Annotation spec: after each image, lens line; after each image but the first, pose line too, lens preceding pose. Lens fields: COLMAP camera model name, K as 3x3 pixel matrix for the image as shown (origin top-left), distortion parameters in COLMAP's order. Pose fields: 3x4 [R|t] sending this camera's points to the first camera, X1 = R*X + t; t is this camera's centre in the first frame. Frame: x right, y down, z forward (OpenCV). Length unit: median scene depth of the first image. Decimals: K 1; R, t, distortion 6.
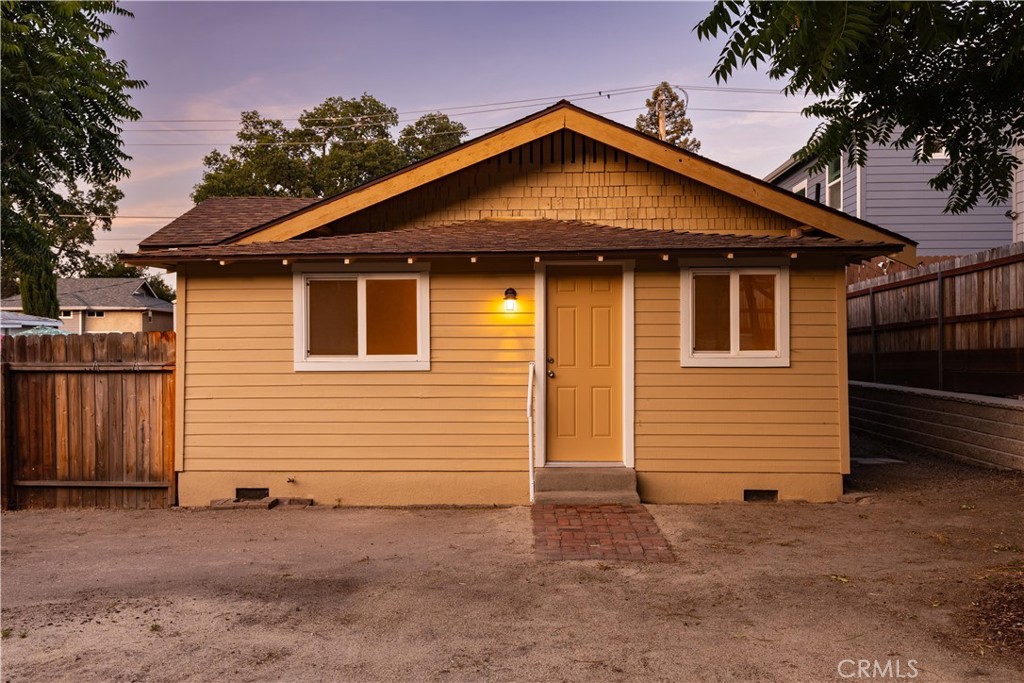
lens RADIAL K [[867.1, 0, 512.0], [0, 867.1, 341.5], [0, 0, 1]] dist [-0.000983, -0.000941]
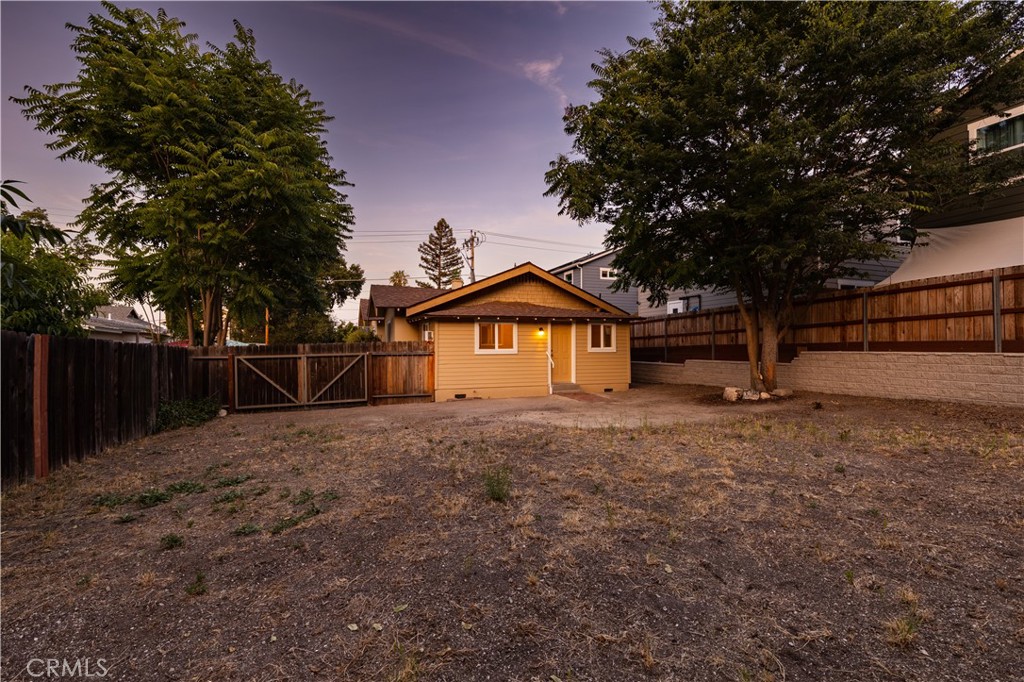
lens RADIAL K [[464.1, 0, 512.0], [0, 464.1, 341.0], [0, 0, 1]] dist [0.002465, 0.000207]
pose [[0.923584, 0.005471, 0.383356, -0.737959], [-0.000929, 0.999927, -0.012033, 0.007420], [-0.383394, 0.010757, 0.923522, -0.517263]]
